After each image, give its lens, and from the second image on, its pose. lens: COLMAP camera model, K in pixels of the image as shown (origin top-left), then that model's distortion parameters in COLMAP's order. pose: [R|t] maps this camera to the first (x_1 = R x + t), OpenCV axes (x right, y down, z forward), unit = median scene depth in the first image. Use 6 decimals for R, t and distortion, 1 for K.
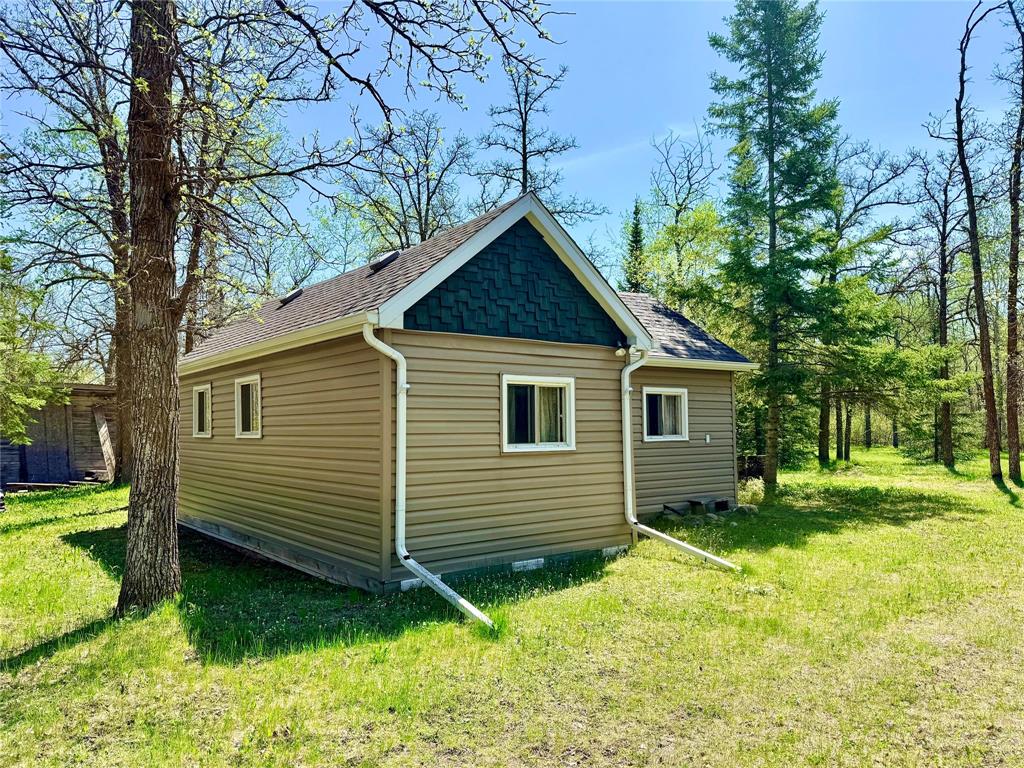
lens RADIAL K [[773.9, 0, 512.0], [0, 773.9, 384.0], [0, 0, 1]] dist [-0.005849, -0.005407]
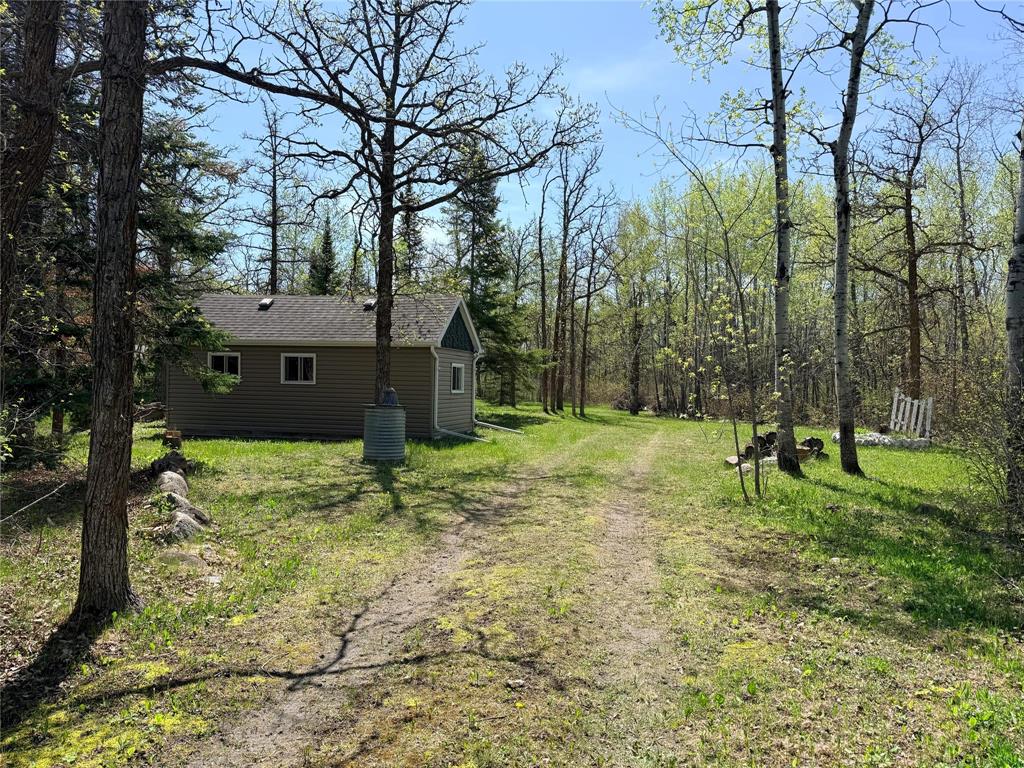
lens RADIAL K [[773.9, 0, 512.0], [0, 773.9, 384.0], [0, 0, 1]] dist [-0.005849, -0.005407]
pose [[0.810548, 0.013061, 0.585527, -0.356136], [-0.043765, 0.998307, 0.038315, -0.013116], [-0.584035, -0.056682, 0.809747, -0.322812]]
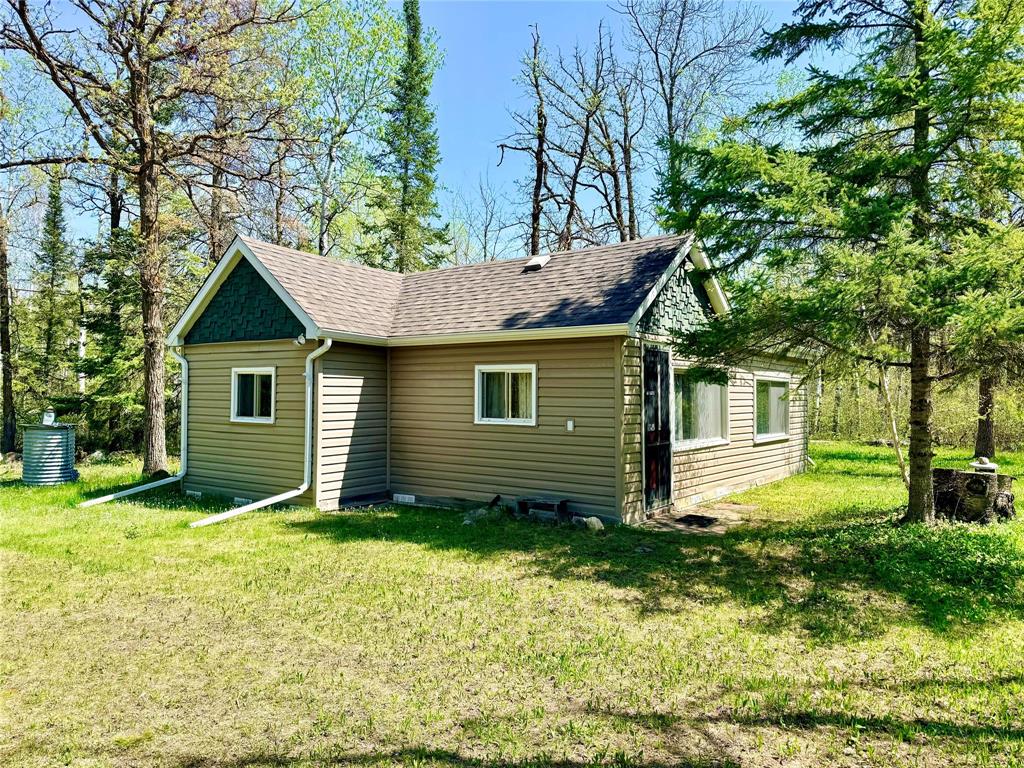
lens RADIAL K [[773.9, 0, 512.0], [0, 773.9, 384.0], [0, 0, 1]] dist [-0.005849, -0.005407]
pose [[0.267986, 0.018422, -0.963247, 1.479071], [0.051720, 0.998100, 0.033477, -0.002958], [0.962034, -0.058790, 0.266524, 1.075670]]
